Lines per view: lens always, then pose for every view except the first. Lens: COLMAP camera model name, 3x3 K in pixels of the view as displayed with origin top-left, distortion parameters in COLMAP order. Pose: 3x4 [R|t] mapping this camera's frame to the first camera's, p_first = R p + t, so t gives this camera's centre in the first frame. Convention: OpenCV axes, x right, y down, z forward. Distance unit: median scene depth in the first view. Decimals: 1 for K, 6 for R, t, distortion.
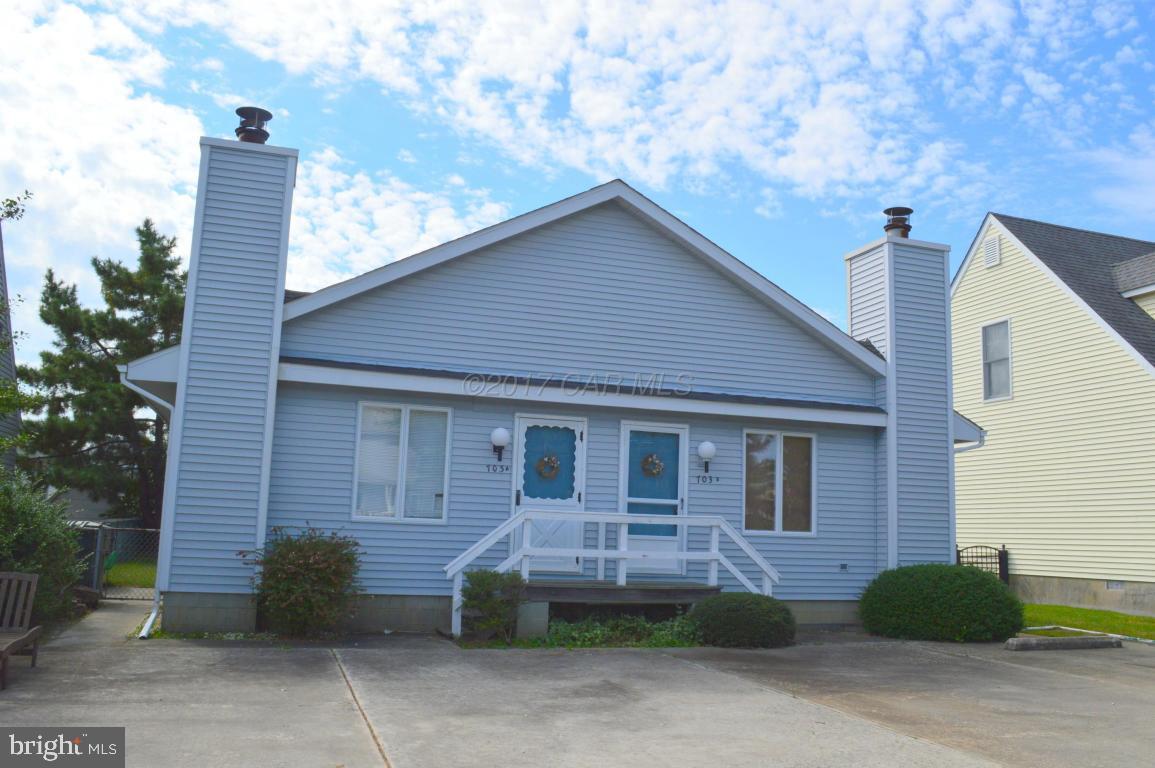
lens RADIAL K [[1009.8, 0, 577.5], [0, 1009.8, 384.0], [0, 0, 1]] dist [-0.039662, -0.099230]
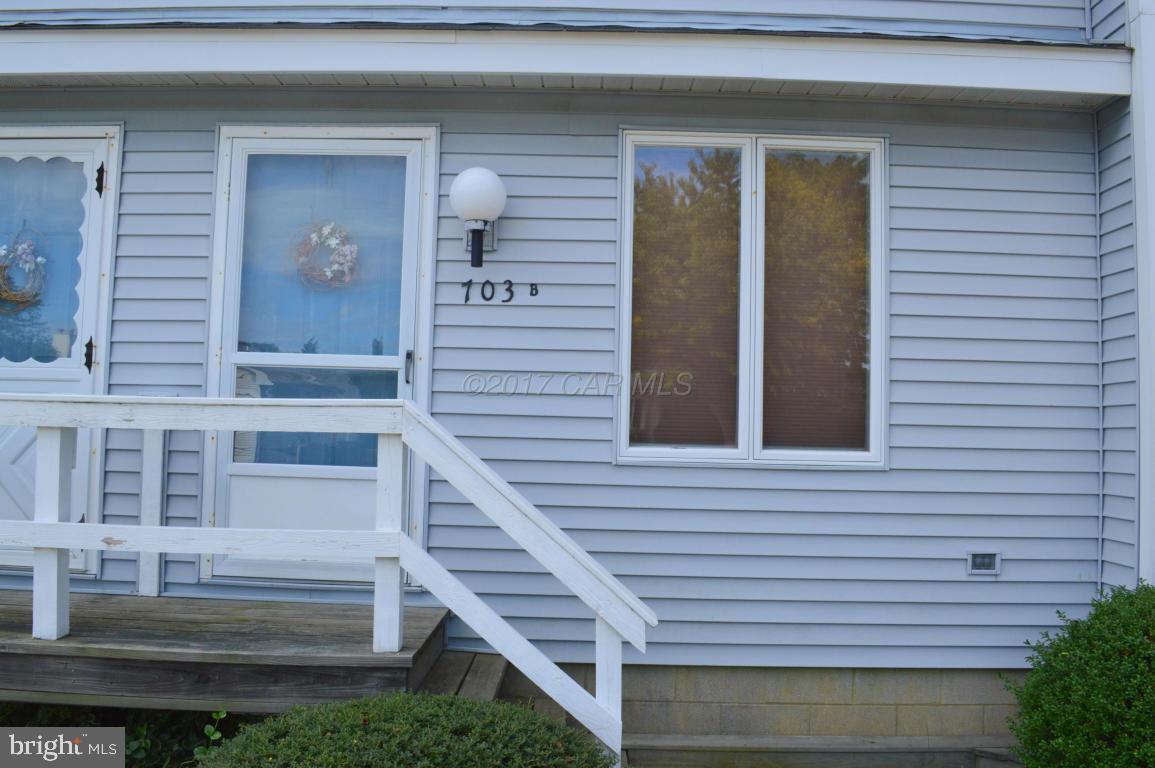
lens RADIAL K [[920.3, 0, 577.5], [0, 920.3, 384.0], [0, 0, 1]] dist [-0.083967, 0.011218]
pose [[0.946113, -0.026516, -0.322750, 0.254831], [0.054637, 0.995425, 0.078381, 0.105916], [0.319195, -0.091791, 0.943233, 0.753646]]
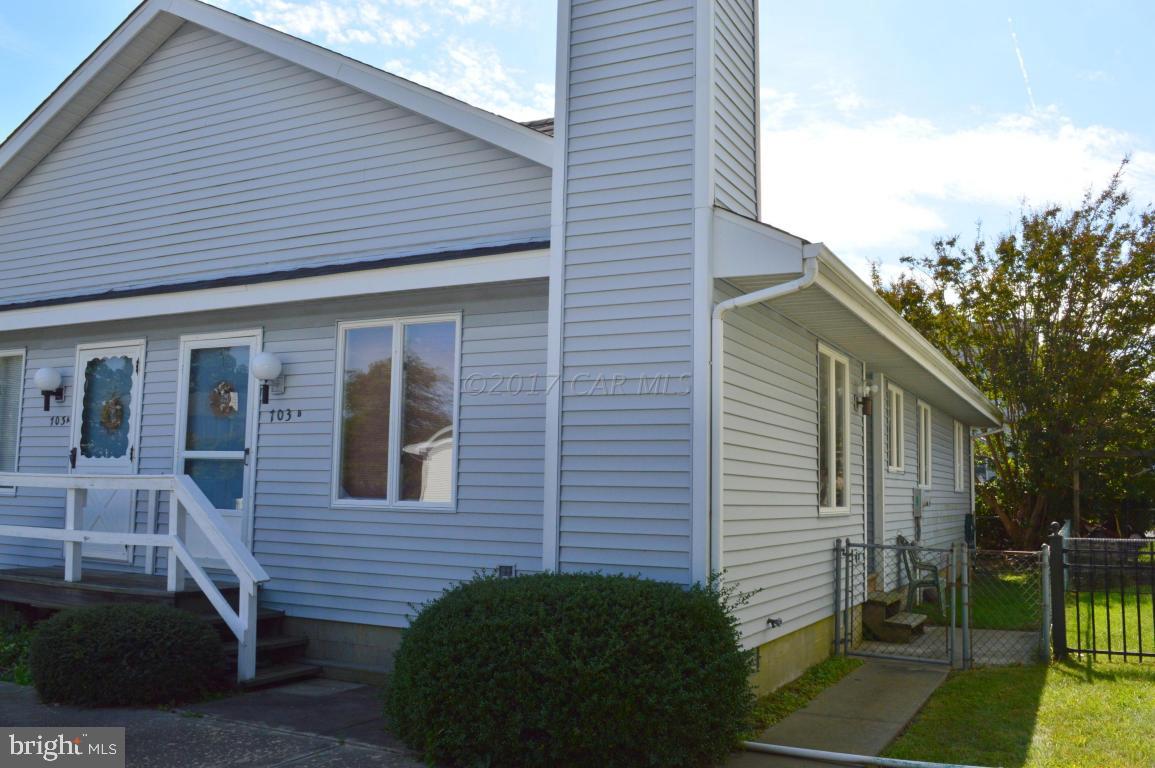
lens RADIAL K [[1009.8, 0, 577.5], [0, 1009.8, 384.0], [0, 0, 1]] dist [-0.039662, -0.099230]
pose [[0.694358, -0.096451, -0.713137, 0.698594], [0.110443, 0.993520, -0.026837, 0.115246], [0.711104, -0.060127, 0.700511, 0.731369]]
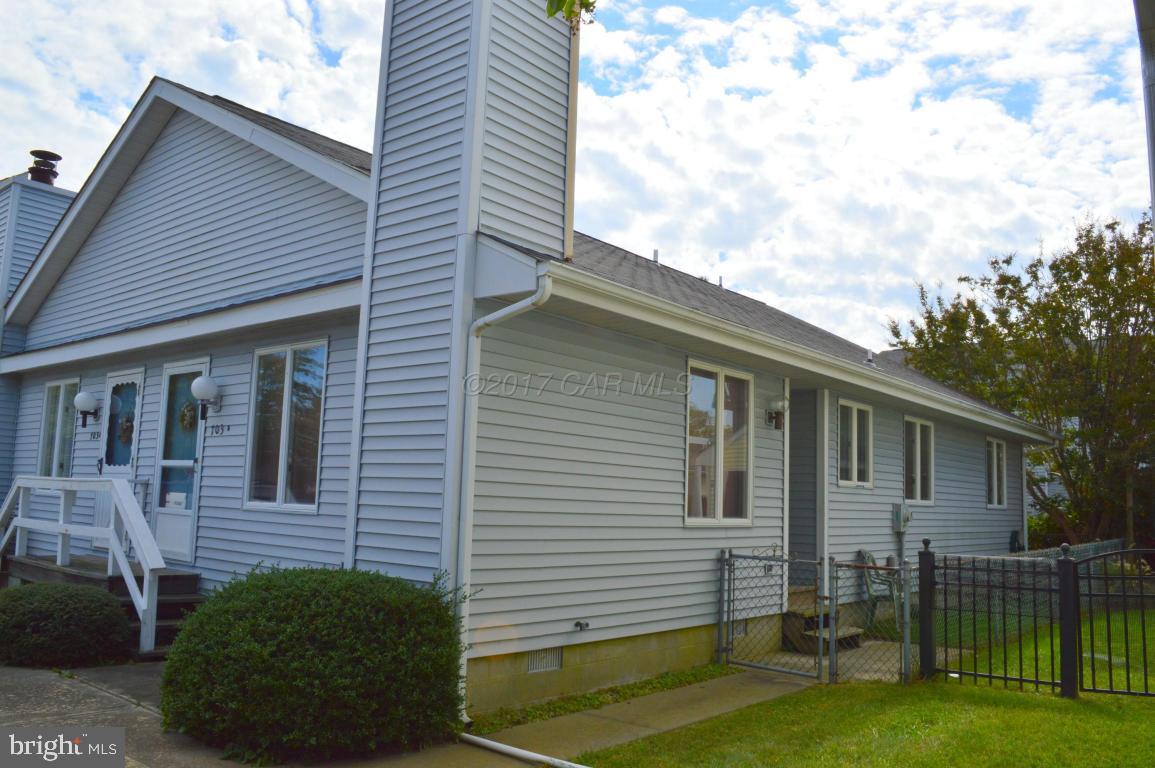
lens RADIAL K [[920.3, 0, 577.5], [0, 920.3, 384.0], [0, 0, 1]] dist [-0.083967, 0.011218]
pose [[0.524226, -0.123833, -0.842528, 0.821128], [0.110004, 0.990928, -0.077200, 0.143930], [0.844445, -0.052212, 0.533092, 0.904868]]
